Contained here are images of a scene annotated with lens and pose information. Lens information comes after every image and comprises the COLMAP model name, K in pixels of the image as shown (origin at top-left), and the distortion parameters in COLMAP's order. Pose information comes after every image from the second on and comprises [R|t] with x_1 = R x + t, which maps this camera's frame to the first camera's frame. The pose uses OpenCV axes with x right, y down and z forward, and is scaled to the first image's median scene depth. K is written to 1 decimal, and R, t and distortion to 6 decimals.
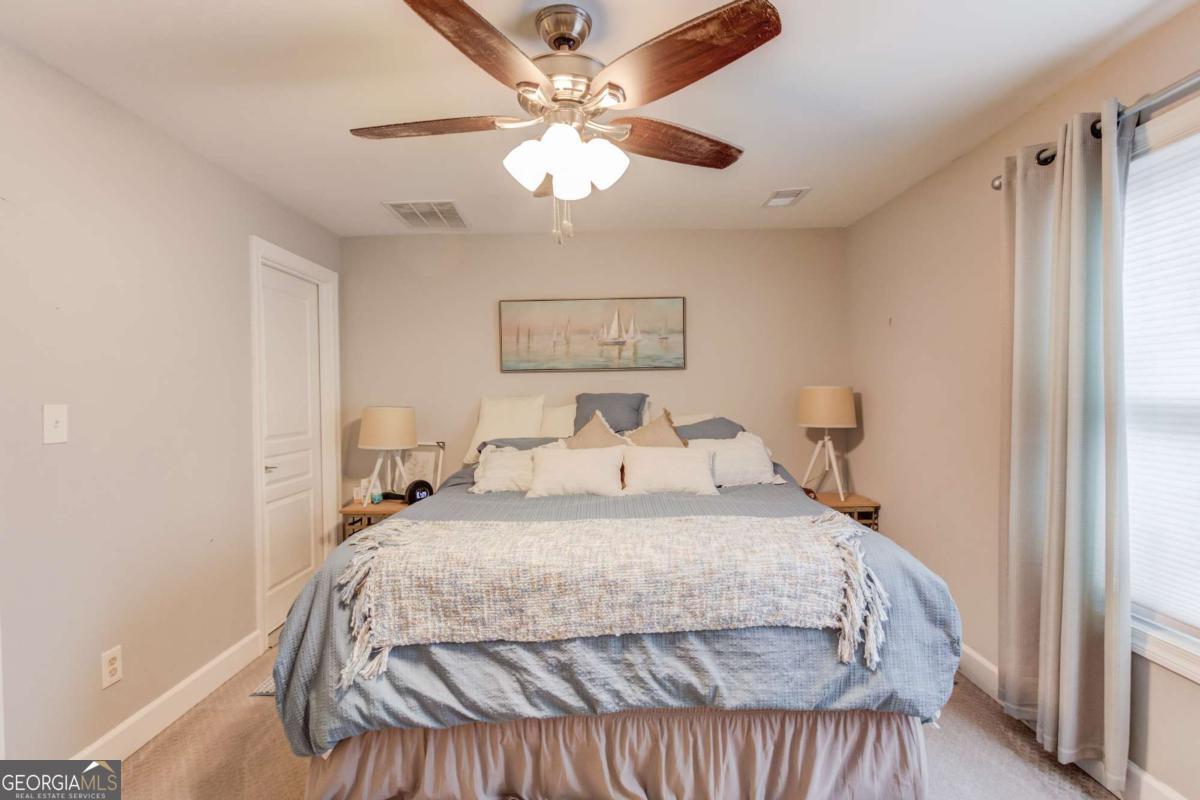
lens RADIAL K [[583.0, 0, 596.2], [0, 583.0, 397.0], [0, 0, 1]] dist [-0.014529, 0.009866]
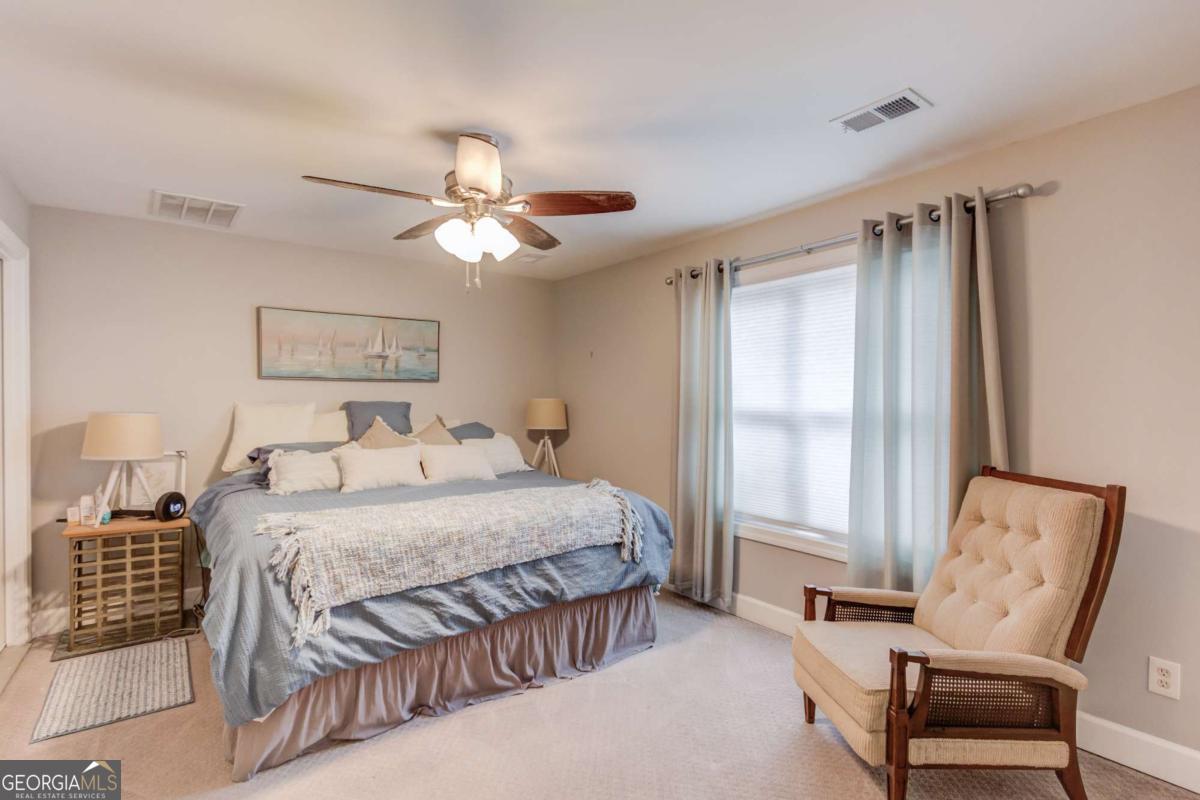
lens RADIAL K [[583.0, 0, 606.2], [0, 583.0, 403.4], [0, 0, 1]] dist [-0.014529, 0.009866]
pose [[0.789531, 0.014515, 0.613539, -0.641075], [-0.008620, 0.999884, -0.012563, 0.015413], [-0.613650, 0.004630, 0.789565, -0.302732]]
